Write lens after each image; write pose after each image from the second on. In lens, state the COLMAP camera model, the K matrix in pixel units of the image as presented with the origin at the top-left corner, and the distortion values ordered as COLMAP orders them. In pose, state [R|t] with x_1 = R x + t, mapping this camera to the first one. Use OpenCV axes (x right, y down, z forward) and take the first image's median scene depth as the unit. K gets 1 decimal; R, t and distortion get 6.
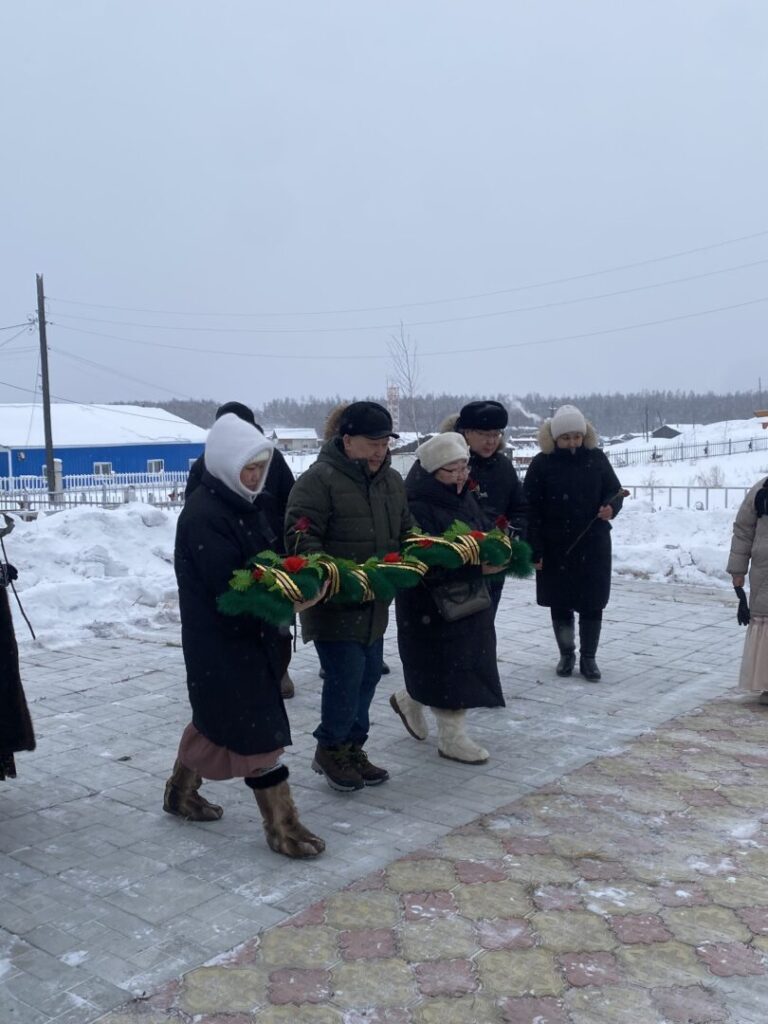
lens RADIAL K [[1045.0, 0, 380.3], [0, 1045.0, 515.2], [0, 0, 1]] dist [0.017623, 0.000000]
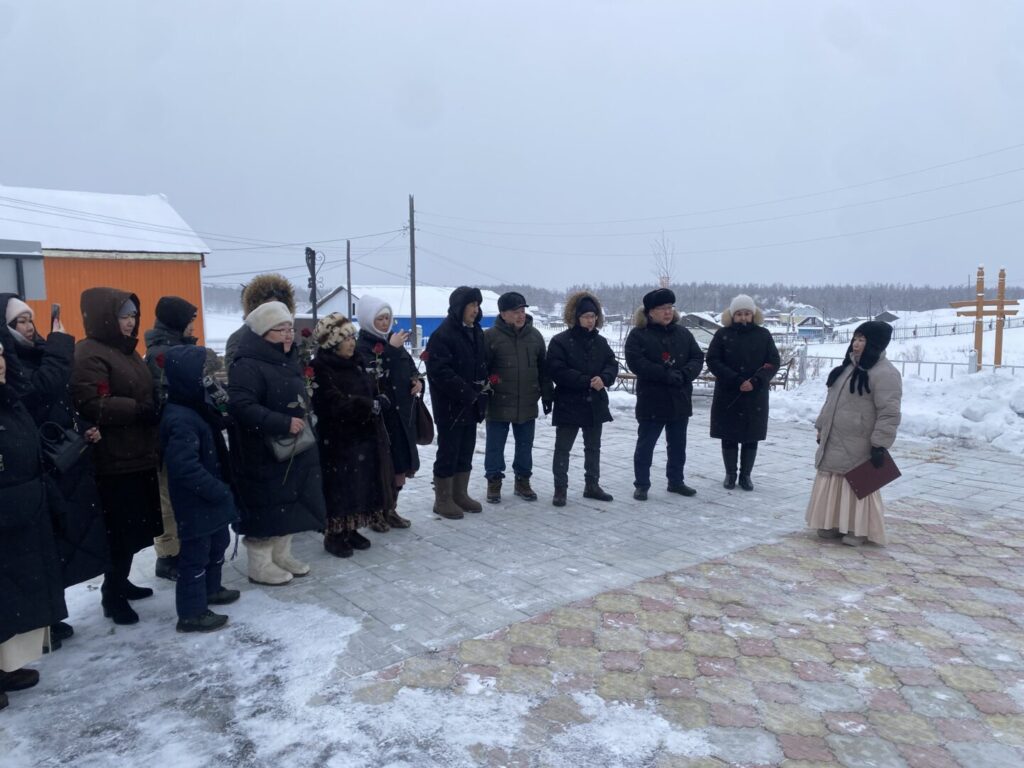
lens RADIAL K [[780.1, 0, 514.3], [0, 780.1, 383.6], [0, 0, 1]] dist [0.053794, -0.068308]
pose [[0.983164, 0.041280, -0.178001, 0.075912], [-0.038558, 0.999081, 0.018727, 0.004566], [0.178610, -0.011548, 0.983852, -0.148978]]
